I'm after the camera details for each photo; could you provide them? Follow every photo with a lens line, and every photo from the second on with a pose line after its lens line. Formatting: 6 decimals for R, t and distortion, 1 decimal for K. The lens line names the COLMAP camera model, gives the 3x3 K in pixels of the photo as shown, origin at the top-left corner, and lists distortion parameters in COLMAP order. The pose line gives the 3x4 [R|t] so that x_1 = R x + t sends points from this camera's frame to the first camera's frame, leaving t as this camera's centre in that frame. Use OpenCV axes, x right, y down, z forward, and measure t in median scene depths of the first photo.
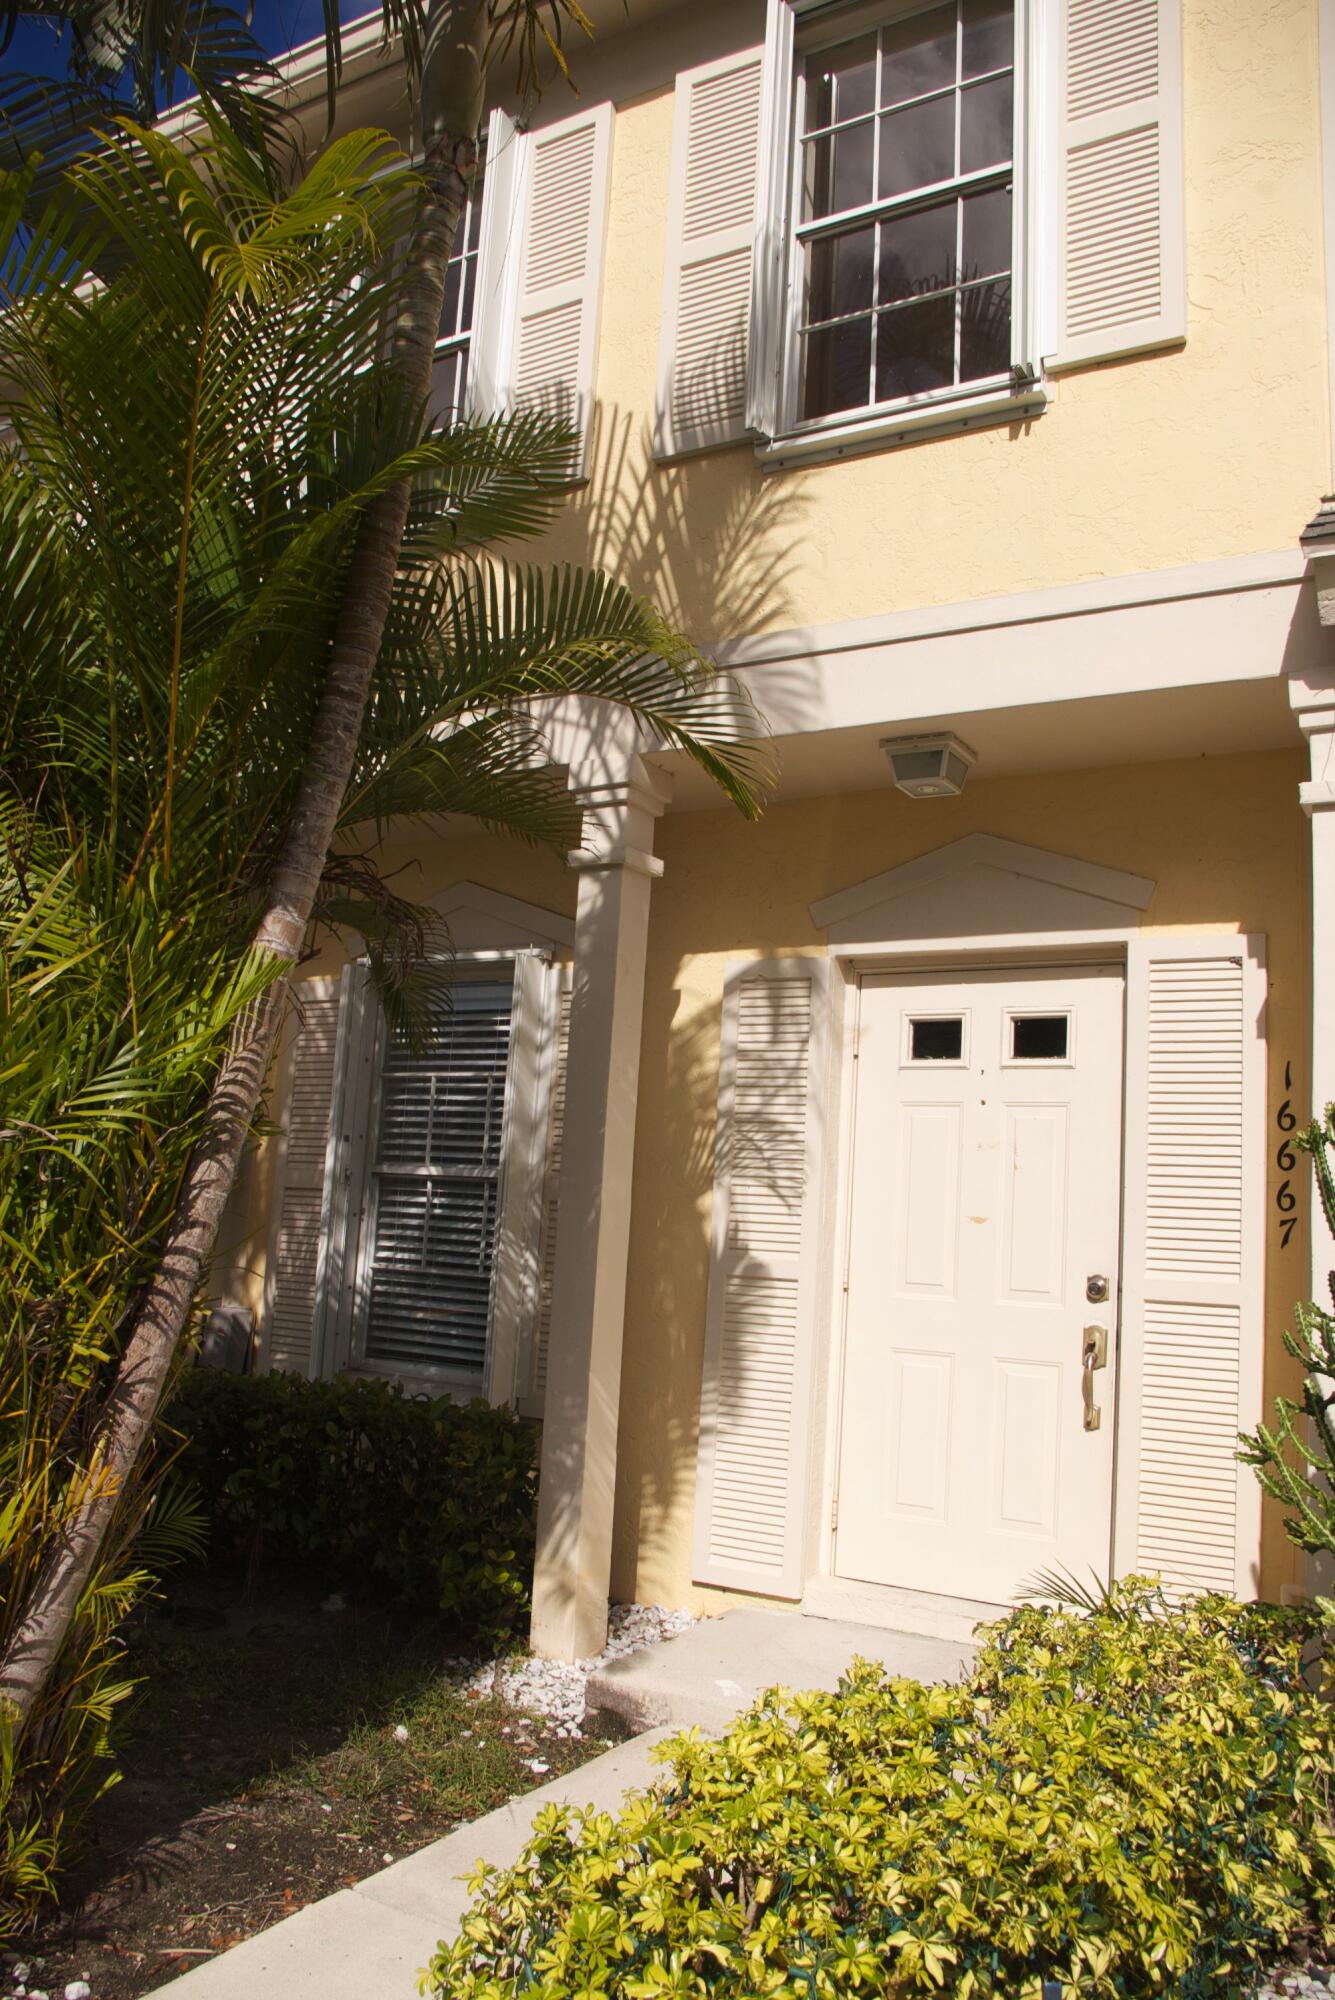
lens RADIAL K [[1613.6, 0, 628.8], [0, 1613.6, 1001.0], [0, 0, 1]] dist [-0.119027, 0.090064]
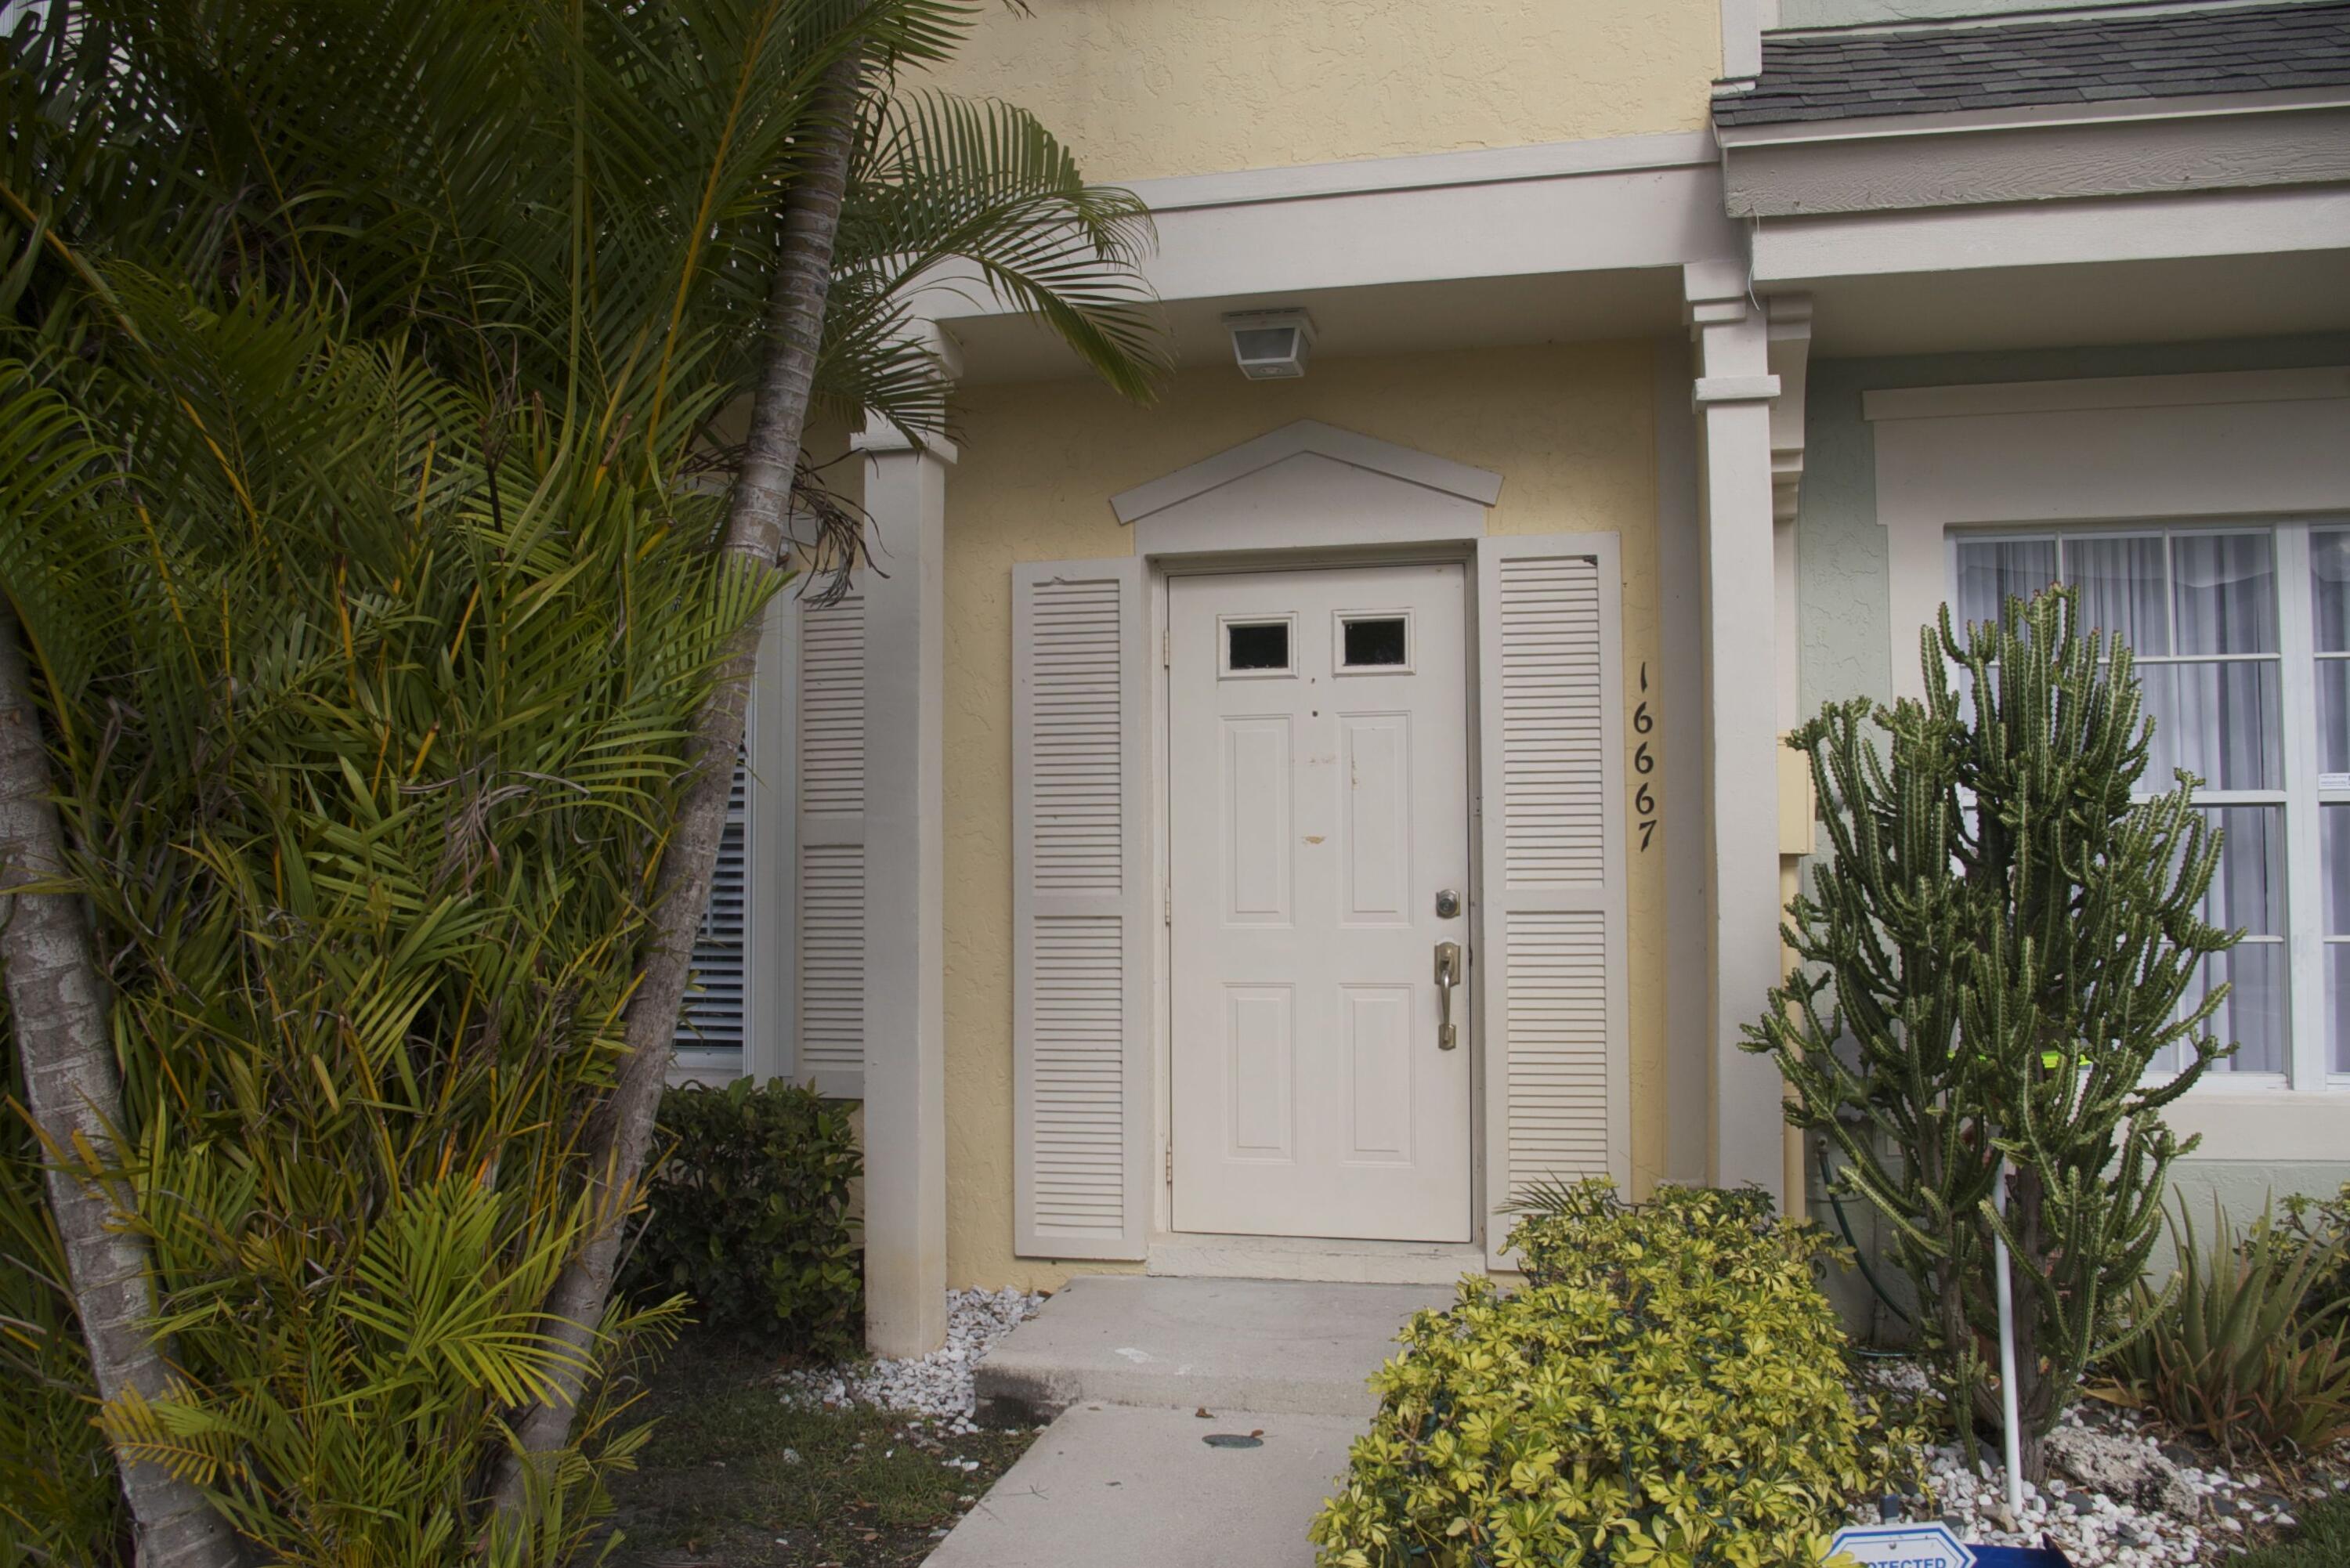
lens RADIAL K [[1895.9, 0, 1202.4], [0, 1895.9, 821.3], [0, 0, 1]] dist [-0.119027, 0.090064]
pose [[0.940478, -0.052650, 0.335751, -0.233769], [0.013898, 0.993059, 0.116794, -0.004083], [-0.339570, -0.105176, 0.934682, -0.008628]]
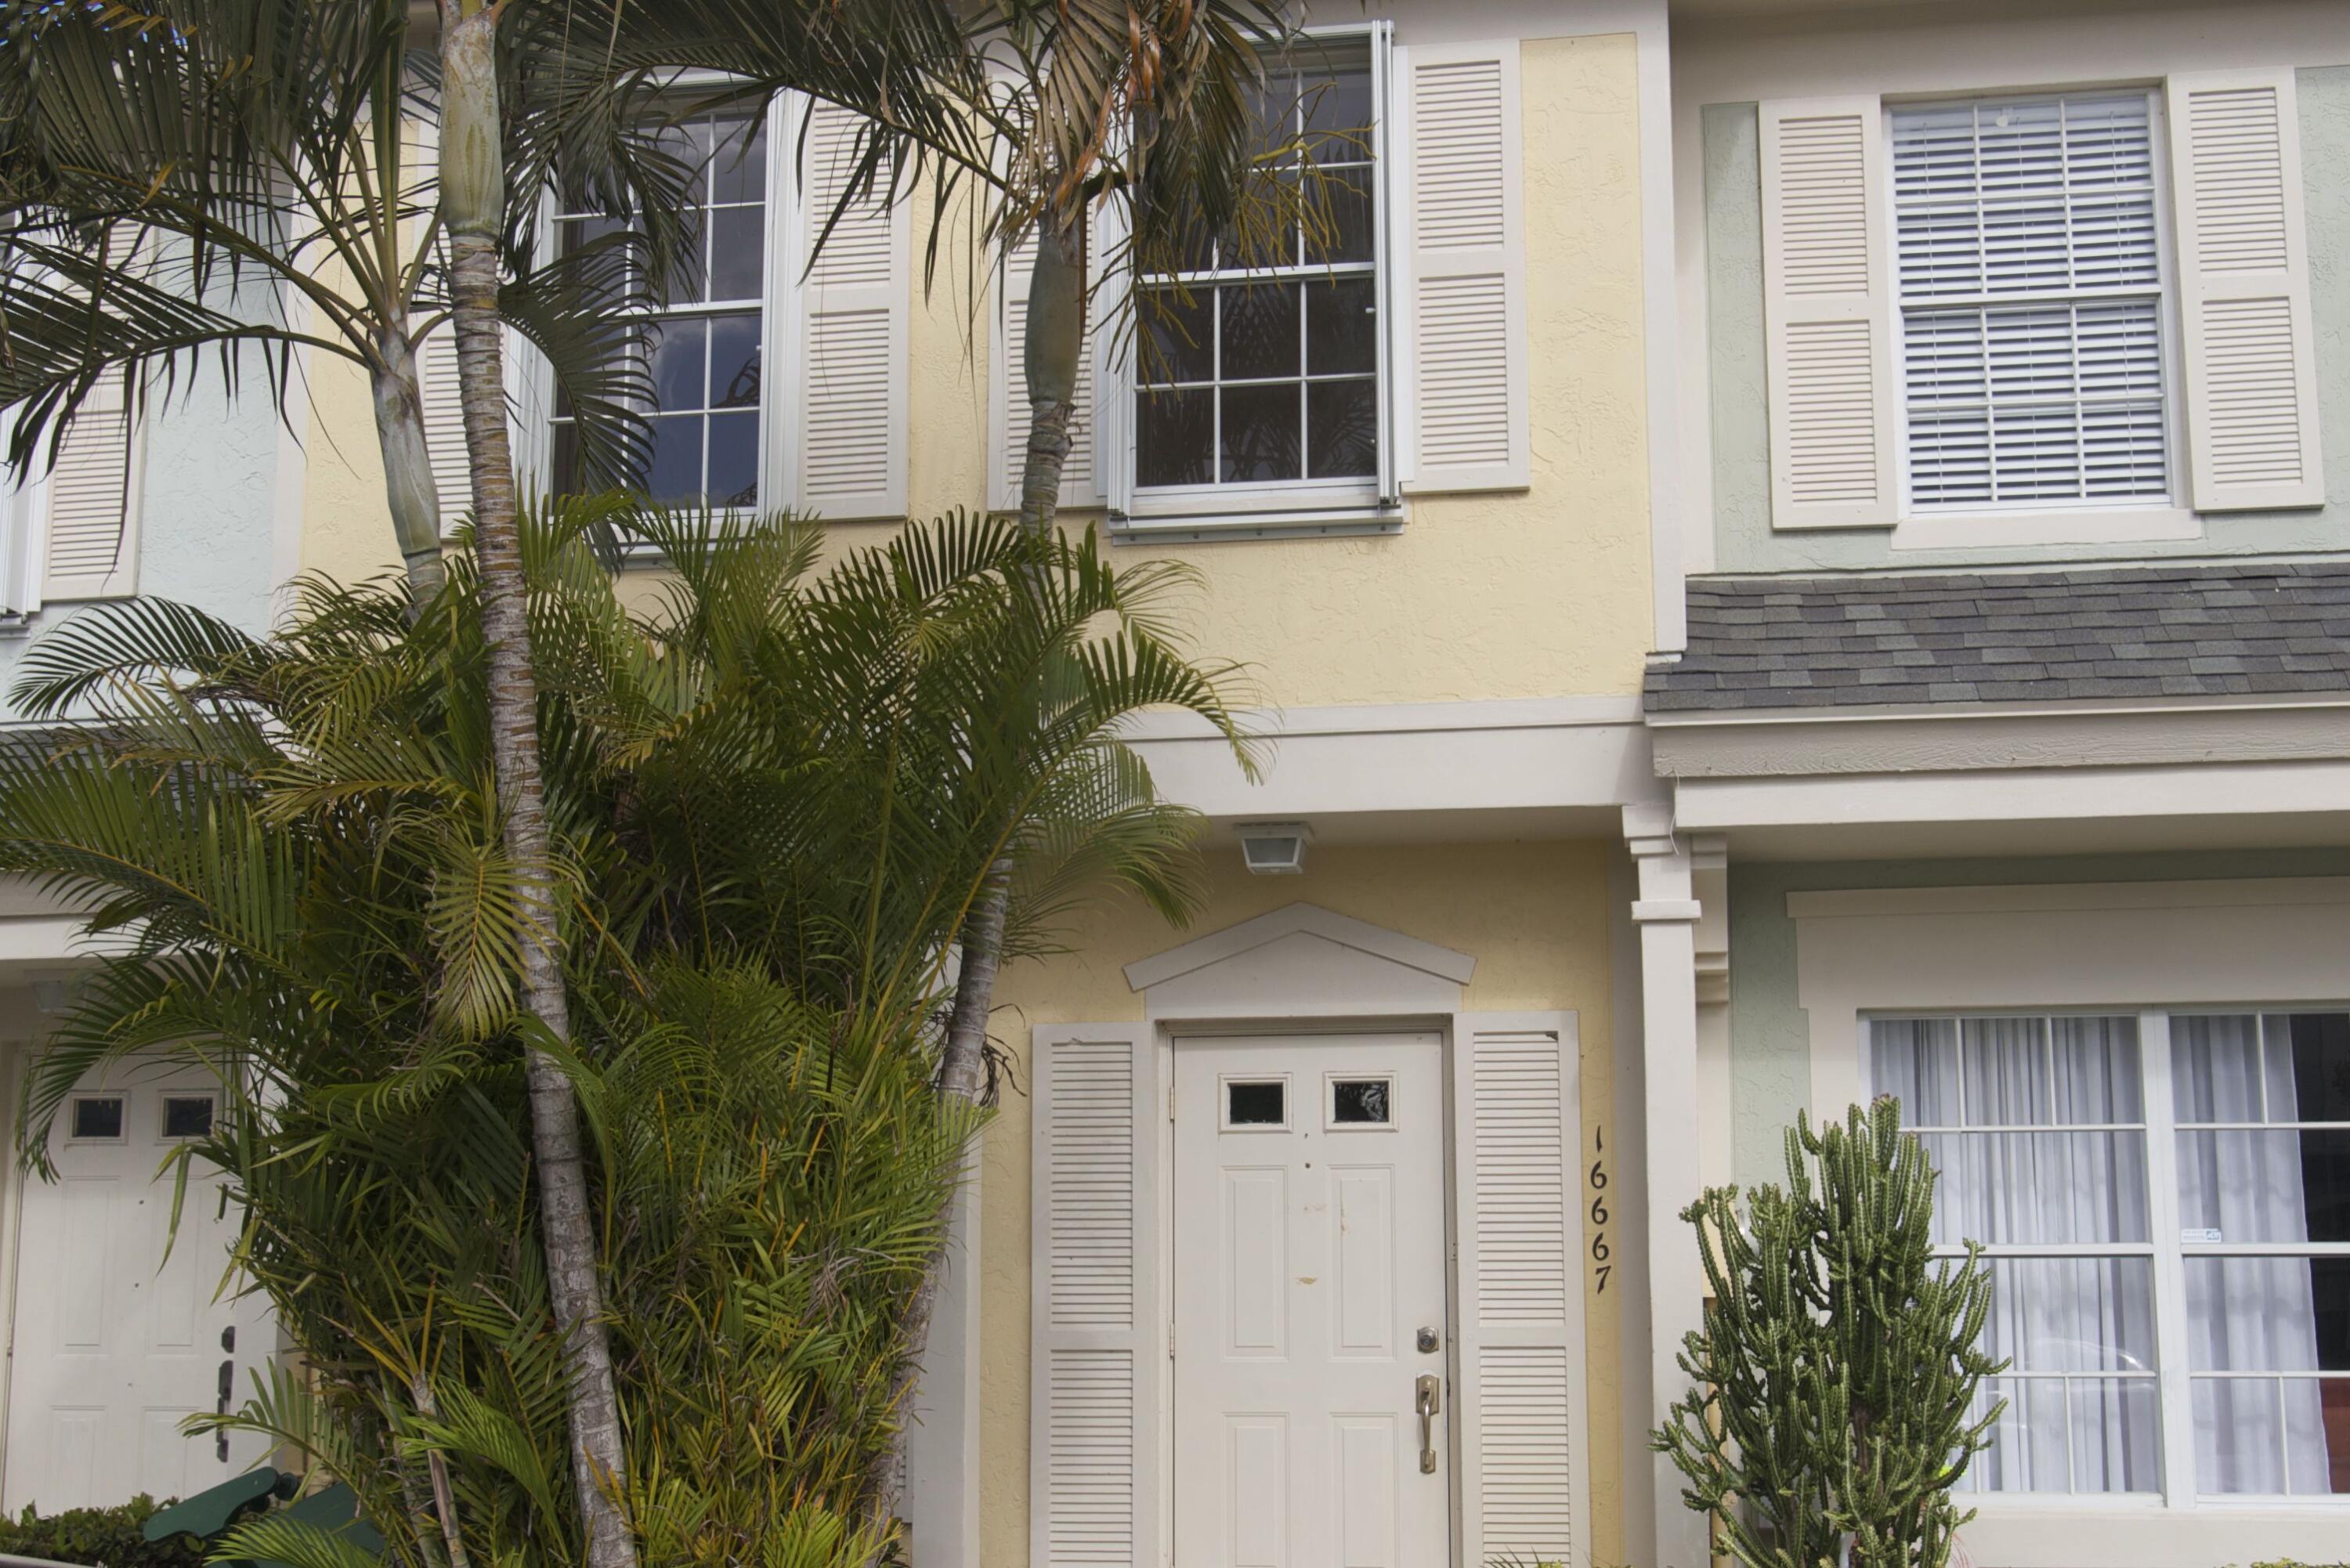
lens RADIAL K [[3193.1, 0, 1175.0], [0, 3193.1, 784.0], [0, 0, 1]] dist [-0.024464, 0.005940]
pose [[0.922456, 0.005060, 0.386069, -0.717973], [0.001246, 0.999870, -0.016083, -0.164383], [-0.386101, 0.015317, 0.922330, -0.949623]]
